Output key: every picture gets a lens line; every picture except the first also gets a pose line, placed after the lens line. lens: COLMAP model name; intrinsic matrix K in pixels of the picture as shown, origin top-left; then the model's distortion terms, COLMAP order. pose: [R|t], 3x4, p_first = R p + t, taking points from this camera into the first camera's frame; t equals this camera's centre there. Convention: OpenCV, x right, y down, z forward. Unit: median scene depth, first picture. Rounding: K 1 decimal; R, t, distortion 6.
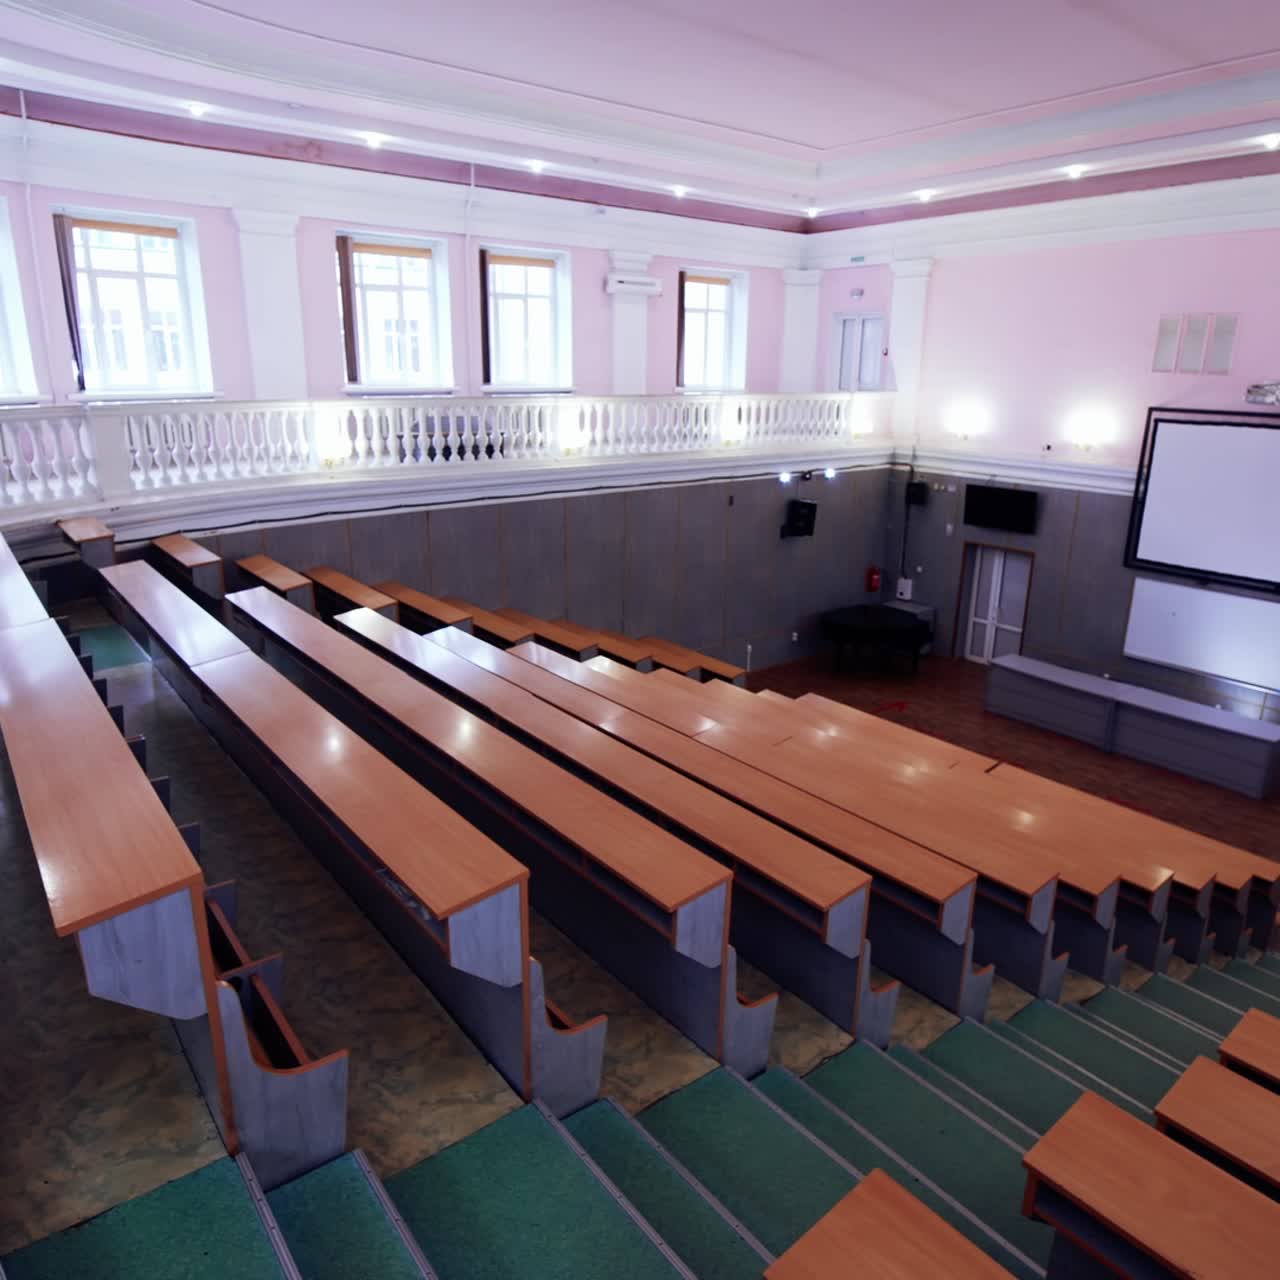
lens RADIAL K [[933.3, 0, 640.0], [0, 933.3, 640.0], [0, 0, 1]] dist [-0.019756, 0.004571]
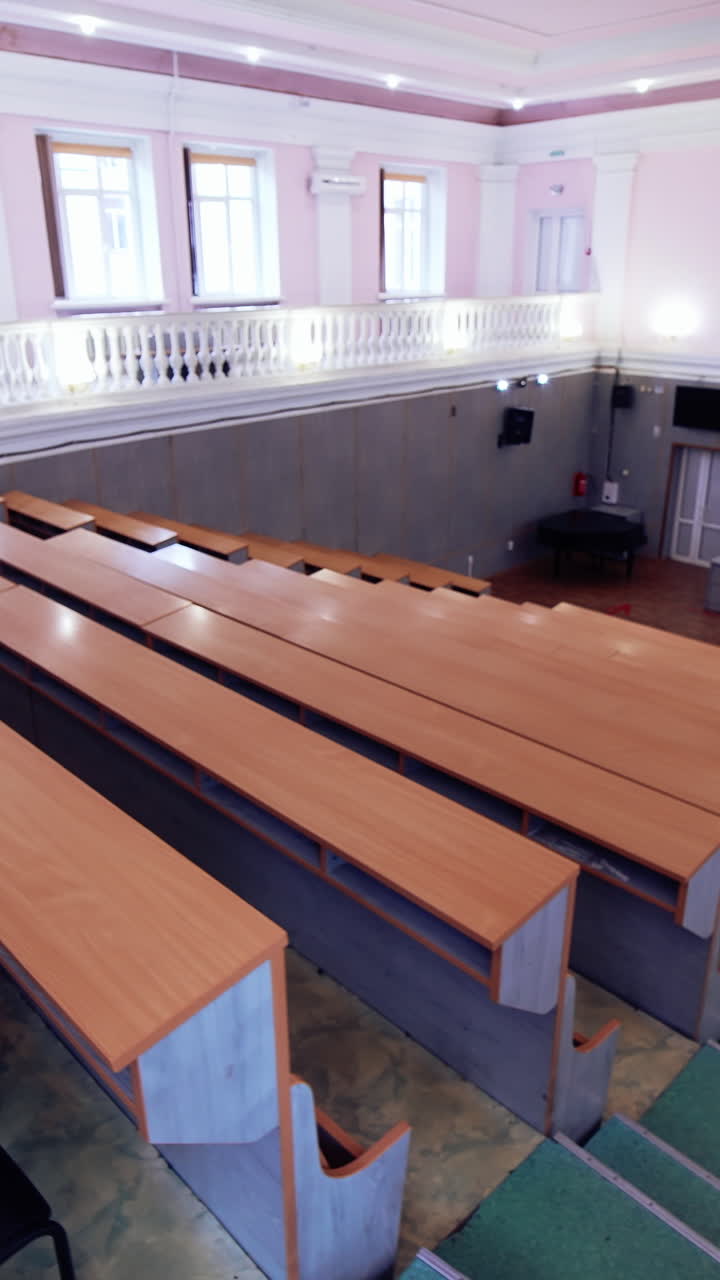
lens RADIAL K [[930.3, 0, 360.0], [0, 930.3, 640.0], [0, 0, 1]] dist [-0.014663, -0.004084]
pose [[0.993484, -0.060543, 0.096560, -0.108879], [0.050840, 0.993692, 0.099960, -0.012130], [-0.102003, -0.094399, 0.990295, 0.014447]]
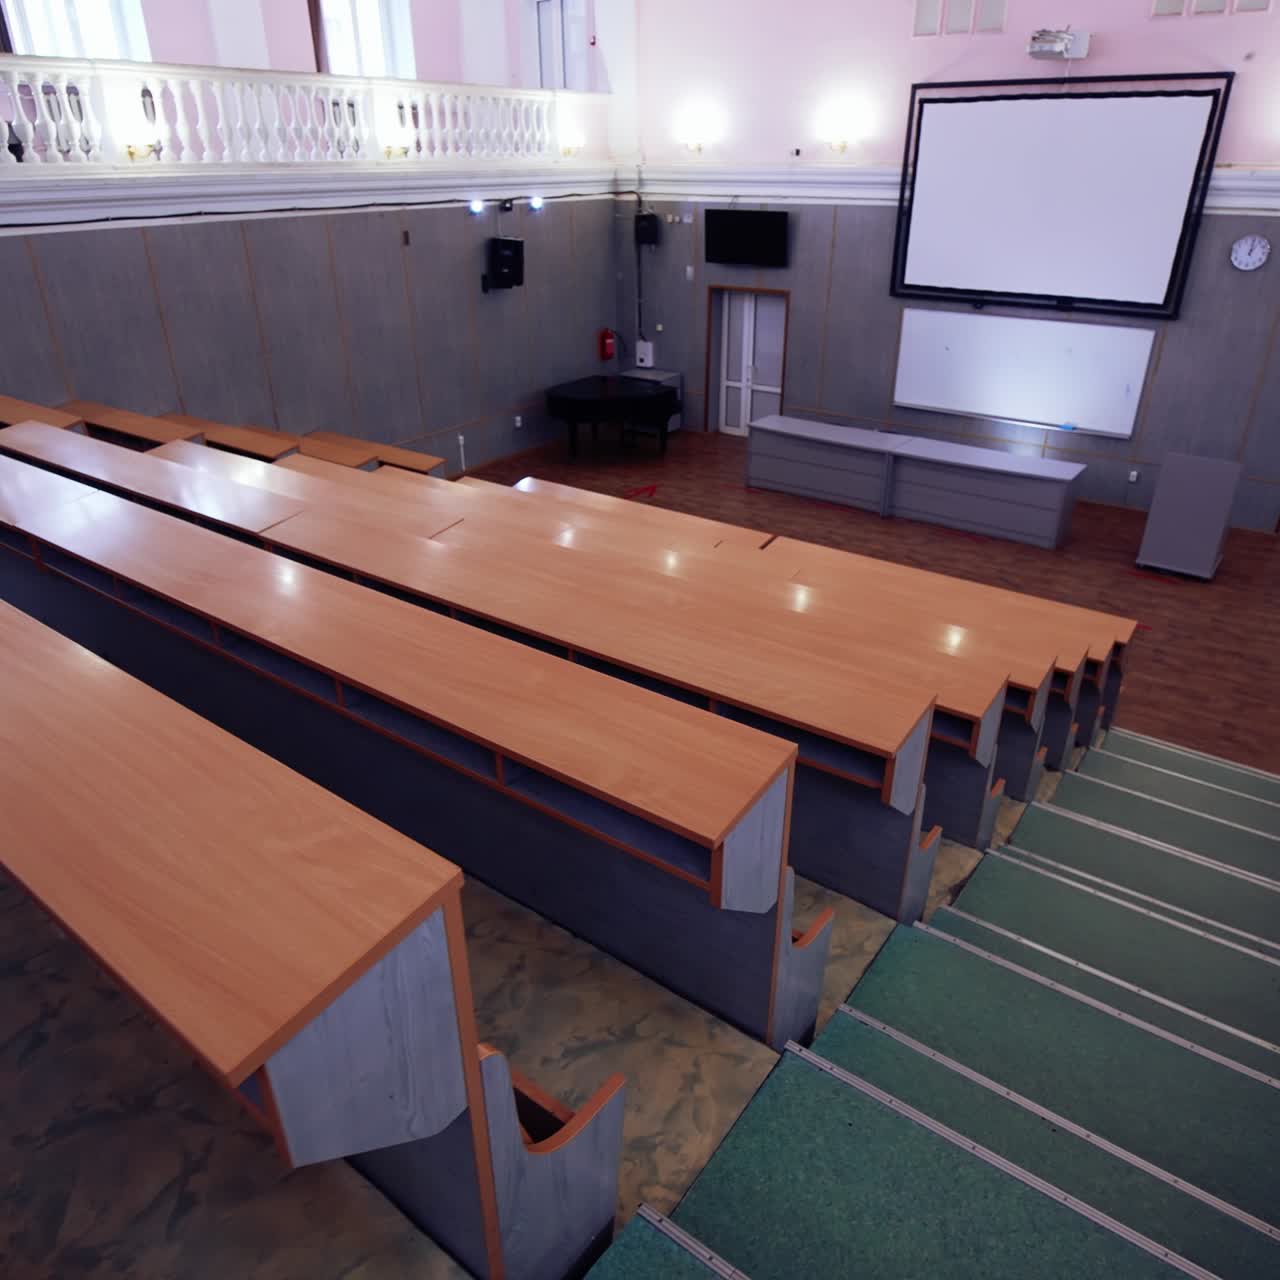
lens RADIAL K [[933.3, 0, 640.0], [0, 933.3, 640.0], [0, 0, 1]] dist [-0.019756, 0.004571]
pose [[0.963650, -0.139466, 0.227879, 0.063088], [0.095006, 0.976068, 0.195612, 0.036549], [-0.249707, -0.166852, 0.953838, 0.189898]]
